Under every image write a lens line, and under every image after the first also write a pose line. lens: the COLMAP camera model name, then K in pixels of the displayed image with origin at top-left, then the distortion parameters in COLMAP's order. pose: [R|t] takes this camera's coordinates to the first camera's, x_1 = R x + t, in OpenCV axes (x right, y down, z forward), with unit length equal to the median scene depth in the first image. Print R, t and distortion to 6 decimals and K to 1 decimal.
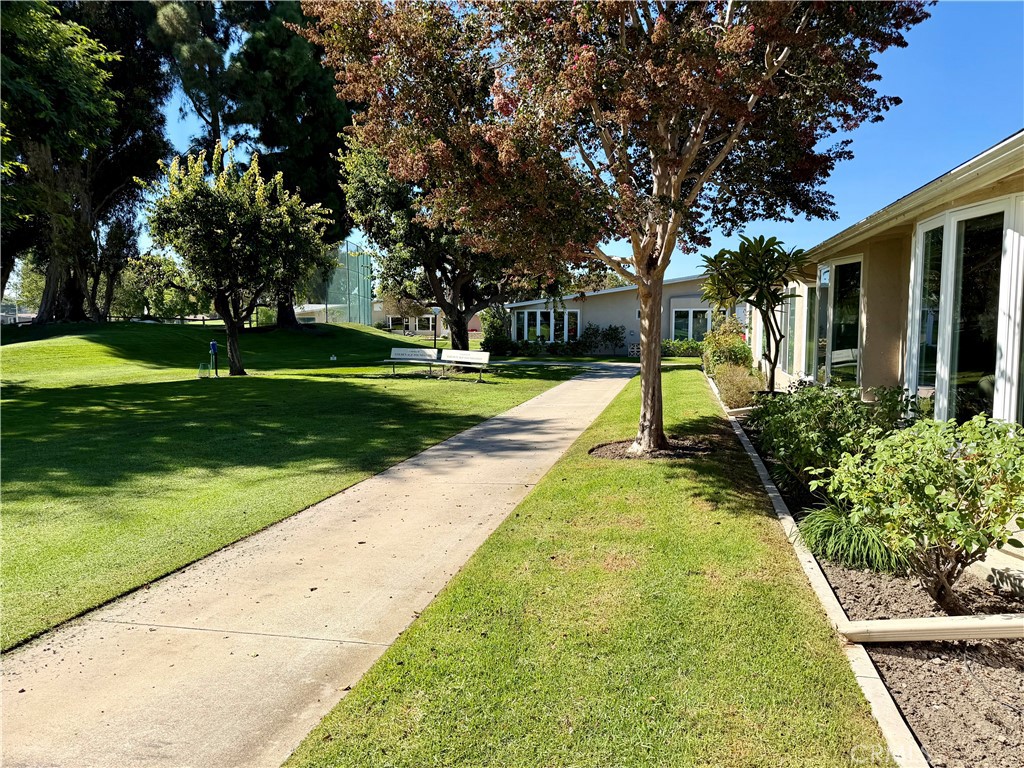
lens RADIAL K [[716.9, 0, 512.7], [0, 716.9, 378.9], [0, 0, 1]] dist [0.077959, -0.093149]
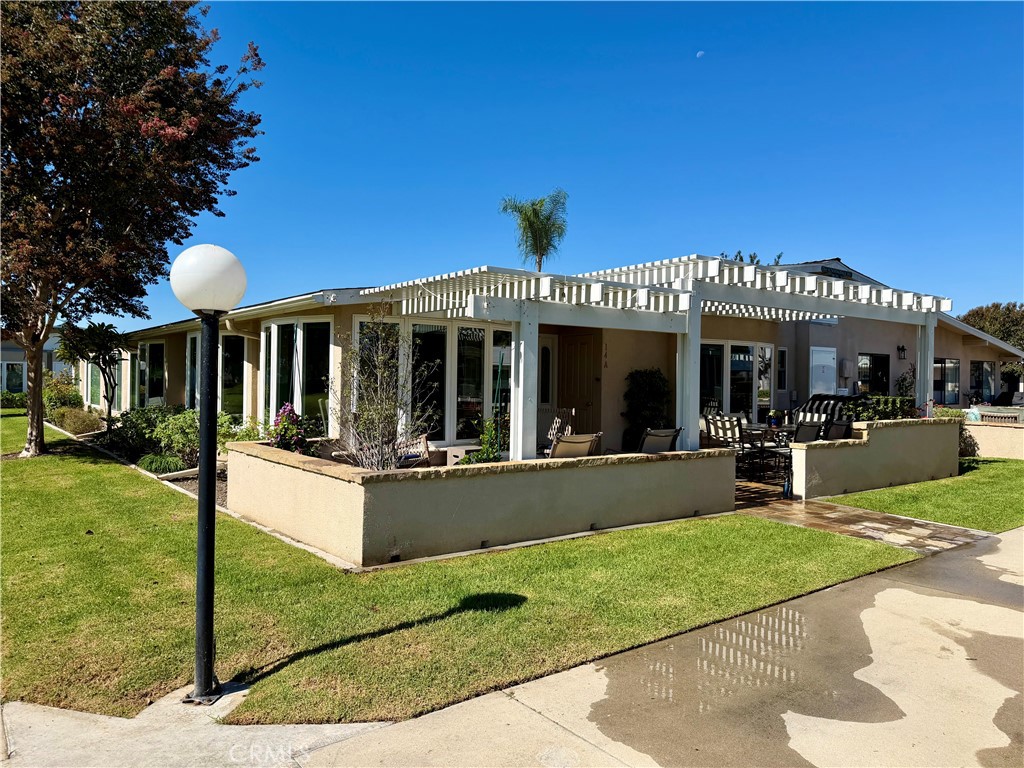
lens RADIAL K [[718.6, 0, 514.1], [0, 718.6, 359.9], [0, 0, 1]] dist [0.127486, -0.189852]
pose [[0.630043, 0.027670, 0.776067, -0.181147], [0.052208, 0.995595, -0.077881, 0.032043], [-0.774803, 0.089585, 0.625823, -0.381646]]
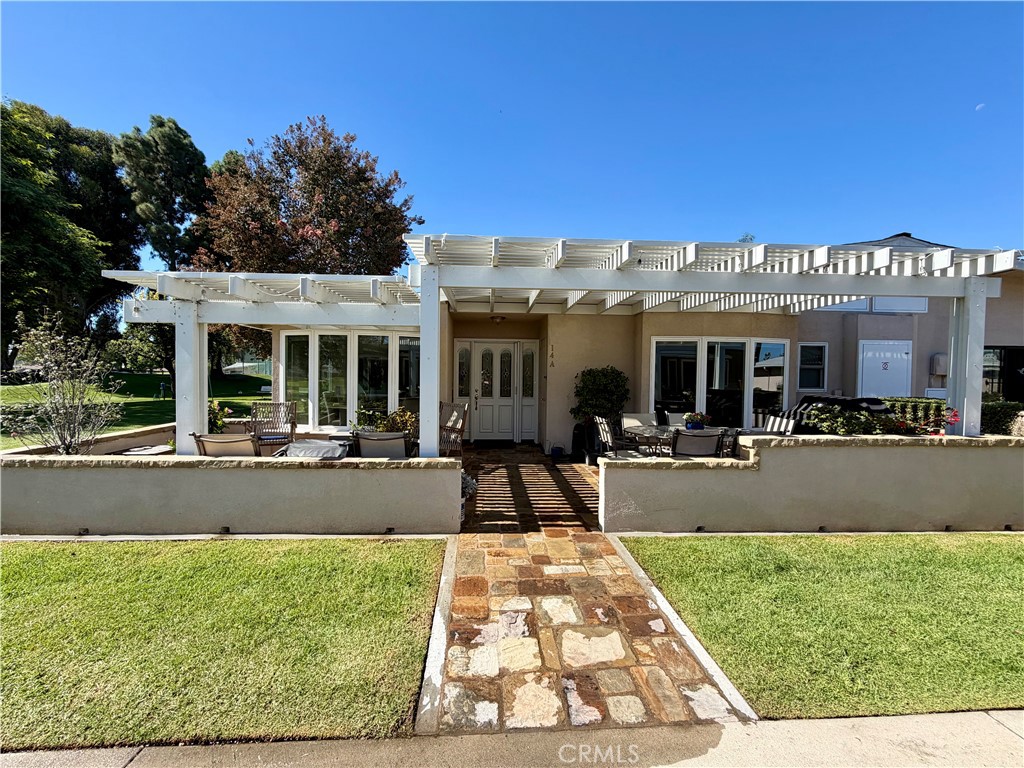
lens RADIAL K [[408.2, 0, 507.9], [0, 408.2, 385.7], [0, 0, 1]] dist [0.000612, 0.000029]
pose [[0.958833, 0.001441, 0.283968, 0.214523], [0.013422, 0.998640, -0.050385, 0.031037], [-0.283655, 0.052122, 0.957509, -0.411347]]
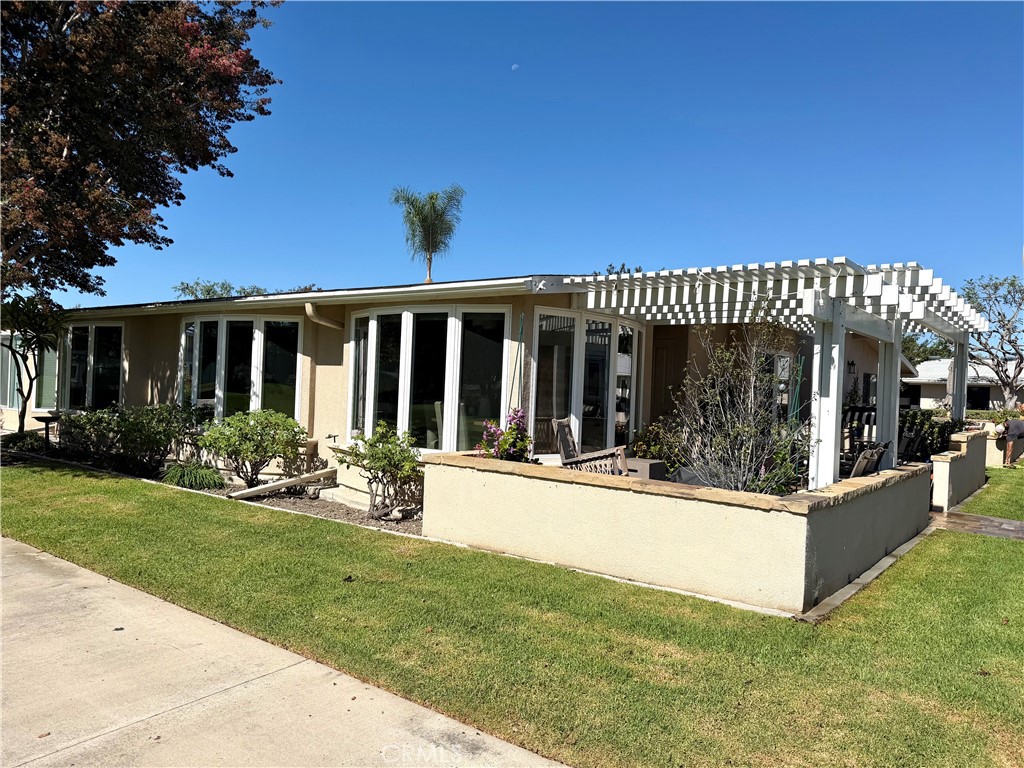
lens RADIAL K [[716.9, 0, 512.7], [0, 716.9, 378.9], [0, 0, 1]] dist [0.077959, -0.093149]
pose [[0.407862, 0.024780, 0.912707, -0.252907], [0.035298, 0.998456, -0.042882, 0.017758], [-0.912361, 0.049707, 0.406358, -0.154086]]
